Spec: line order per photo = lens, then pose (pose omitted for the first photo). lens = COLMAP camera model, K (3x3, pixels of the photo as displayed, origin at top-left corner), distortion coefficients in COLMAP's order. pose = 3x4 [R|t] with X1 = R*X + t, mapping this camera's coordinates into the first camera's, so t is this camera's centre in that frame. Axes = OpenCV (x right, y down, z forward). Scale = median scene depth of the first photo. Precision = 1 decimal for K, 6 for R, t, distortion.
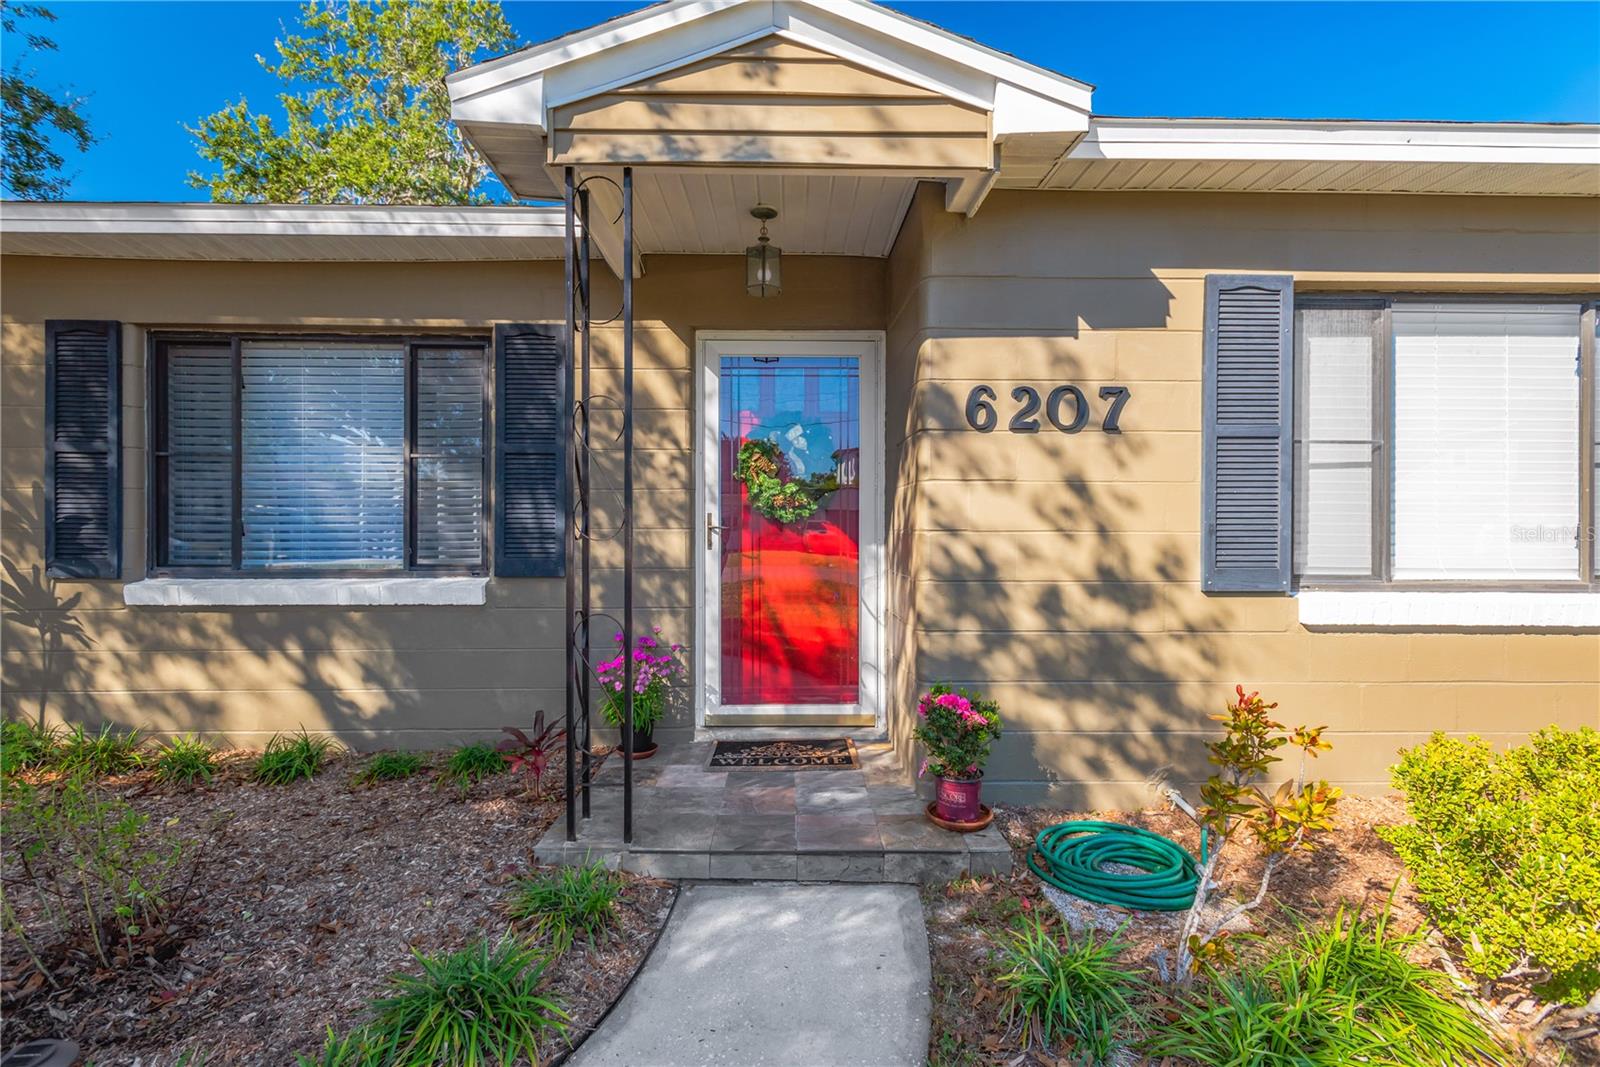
lens RADIAL K [[737.3, 0, 793.4], [0, 737.3, 536.4], [0, 0, 1]] dist [0.005968, 0.000334]
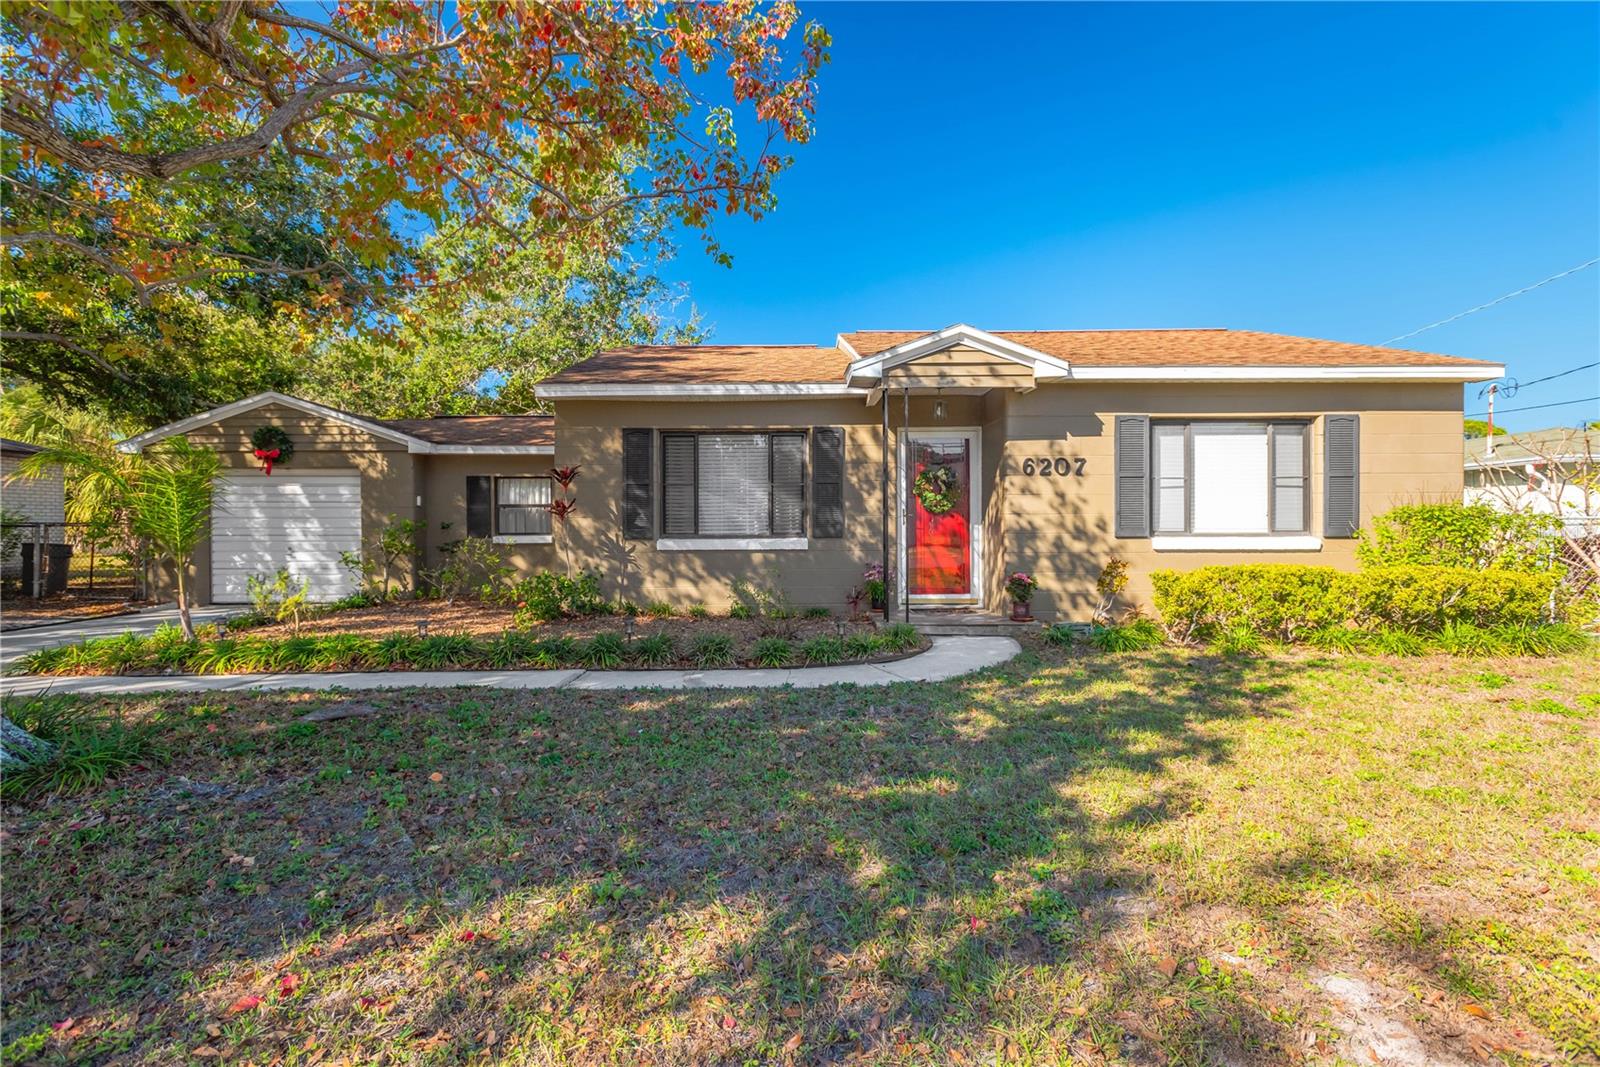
lens RADIAL K [[767.7, 0, 800.0], [0, 767.7, 524.1], [0, 0, 1]] dist [-0.000425, 0.000043]
pose [[0.999939, -0.007902, -0.007697, -0.502121], [0.007726, 0.999715, -0.022595, 0.078310], [0.007873, 0.022534, 0.999715, -1.610497]]
